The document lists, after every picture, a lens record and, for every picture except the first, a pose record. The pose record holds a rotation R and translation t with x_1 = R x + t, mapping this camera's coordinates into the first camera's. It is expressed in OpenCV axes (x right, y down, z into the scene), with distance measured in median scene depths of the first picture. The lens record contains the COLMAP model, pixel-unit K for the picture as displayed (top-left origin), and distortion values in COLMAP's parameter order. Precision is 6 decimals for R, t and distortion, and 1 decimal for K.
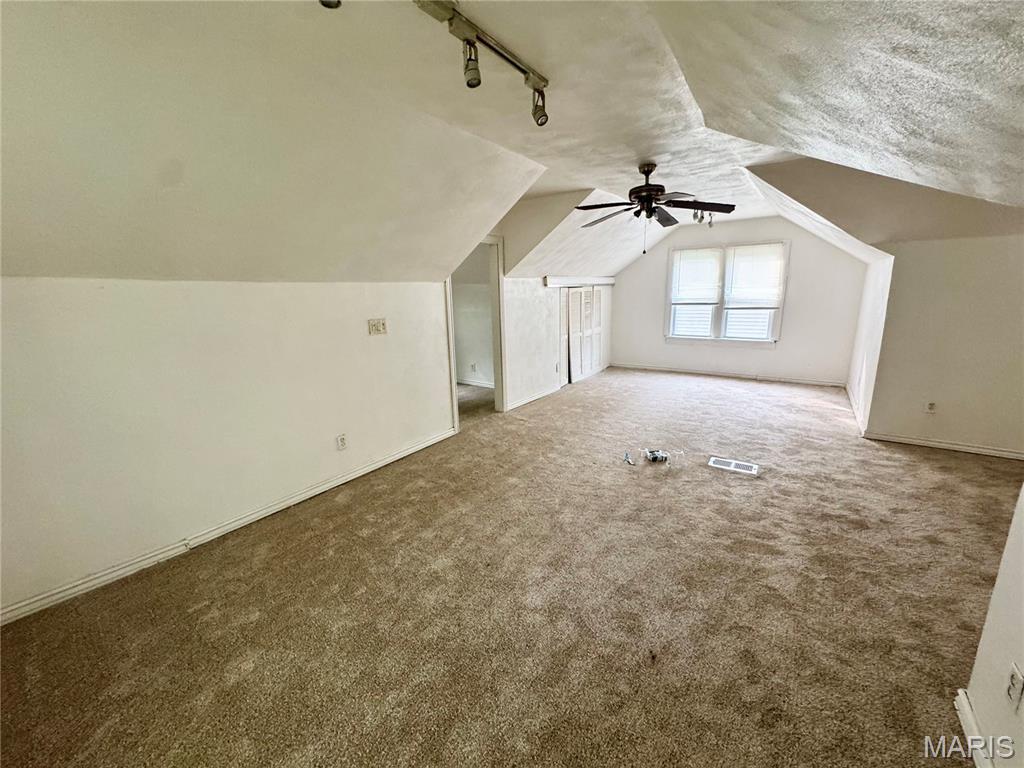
lens RADIAL K [[406.1, 0, 508.9], [0, 406.1, 384.9], [0, 0, 1]] dist [-0.010169, 0.000517]
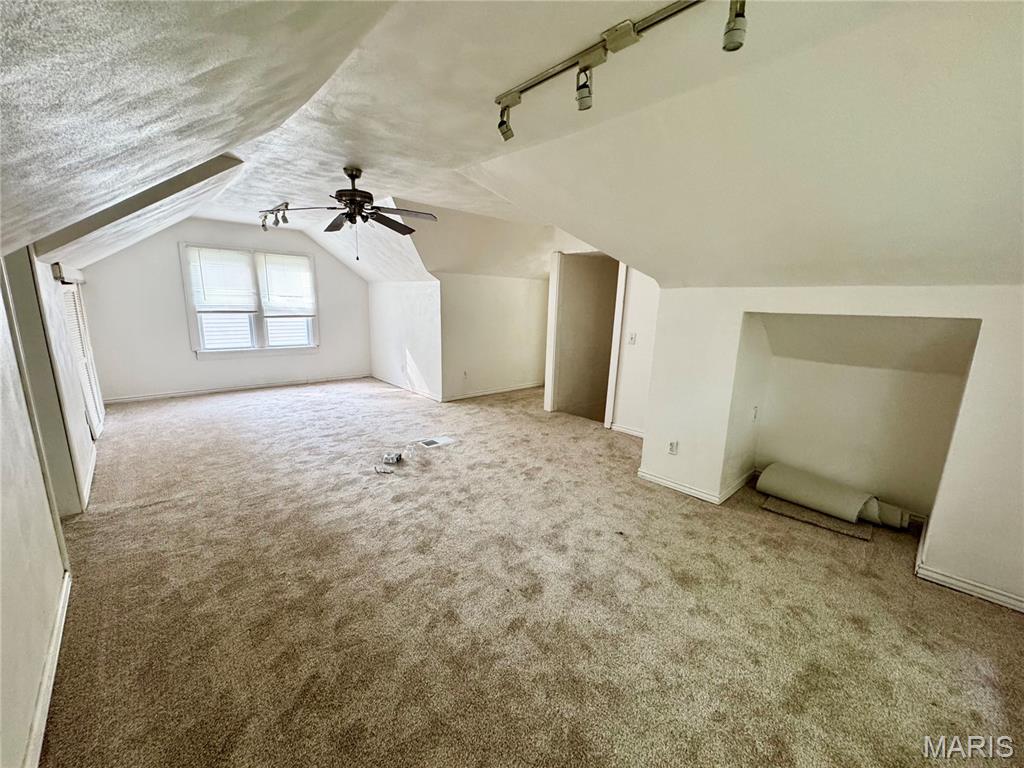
lens RADIAL K [[406.1, 0, 508.2], [0, 406.1, 387.3], [0, 0, 1]] dist [-0.010169, 0.000517]
pose [[0.208611, -0.171942, 0.962765, -0.572307], [0.186133, 0.973411, 0.133513, -0.089054], [-0.960123, 0.151350, 0.235069, 0.469300]]
